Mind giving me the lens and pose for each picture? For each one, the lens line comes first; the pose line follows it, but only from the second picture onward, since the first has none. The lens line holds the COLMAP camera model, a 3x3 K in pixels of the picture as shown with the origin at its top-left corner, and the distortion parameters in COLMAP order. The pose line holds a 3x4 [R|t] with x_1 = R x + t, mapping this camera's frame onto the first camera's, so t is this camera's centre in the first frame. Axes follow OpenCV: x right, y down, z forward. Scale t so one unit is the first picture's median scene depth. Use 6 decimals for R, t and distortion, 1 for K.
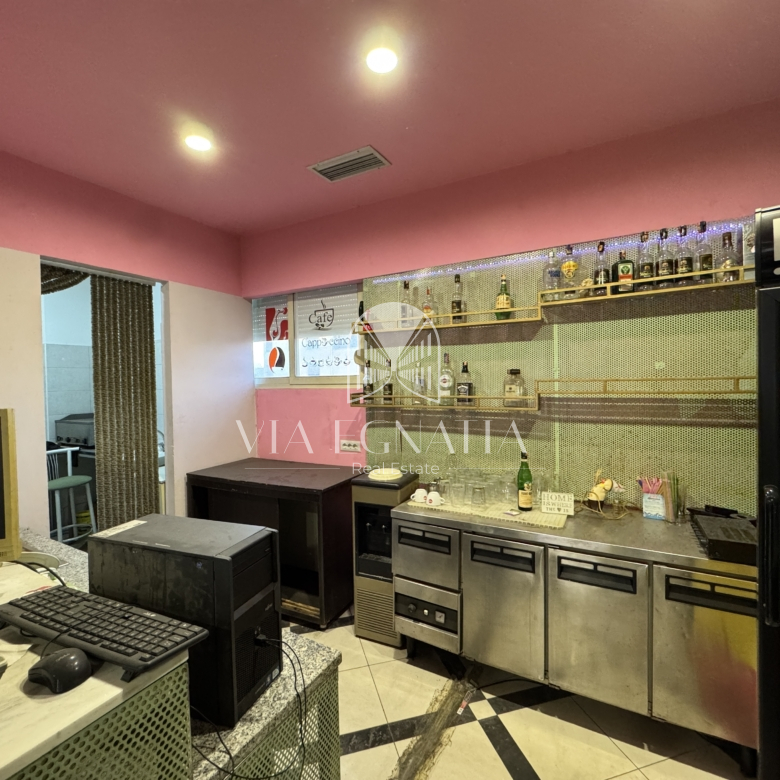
lens RADIAL K [[418.0, 0, 388.1], [0, 418.0, 390.8], [0, 0, 1]] dist [-0.002207, -0.001093]
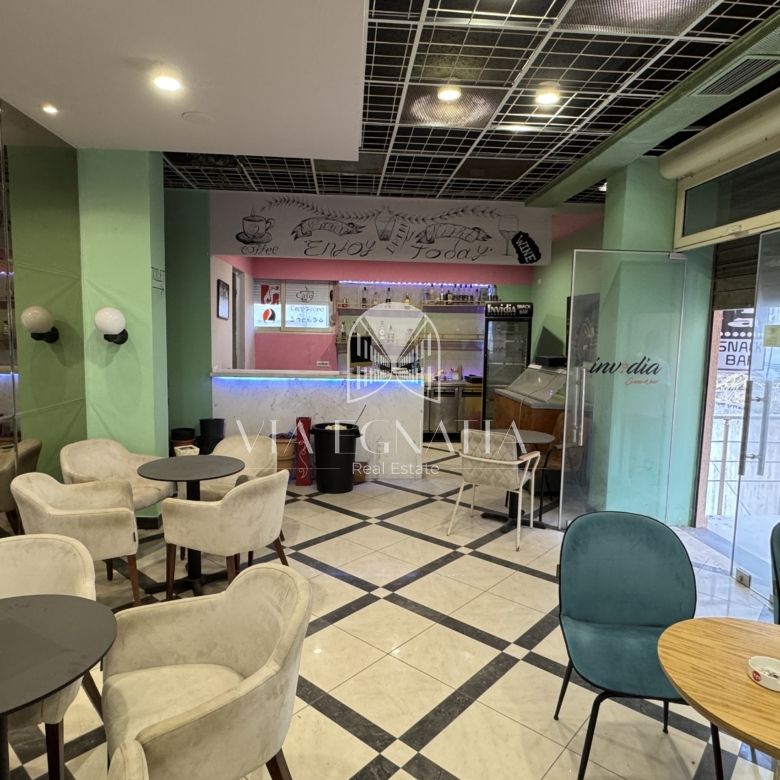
lens RADIAL K [[557.5, 0, 389.9], [0, 557.5, 389.7], [0, 0, 1]] dist [-0.003593, 0.008482]
pose [[0.841327, -0.020055, 0.540154, -1.107677], [-0.022416, 0.997157, 0.071936, 0.051359], [-0.540062, -0.072630, 0.838486, -1.216747]]
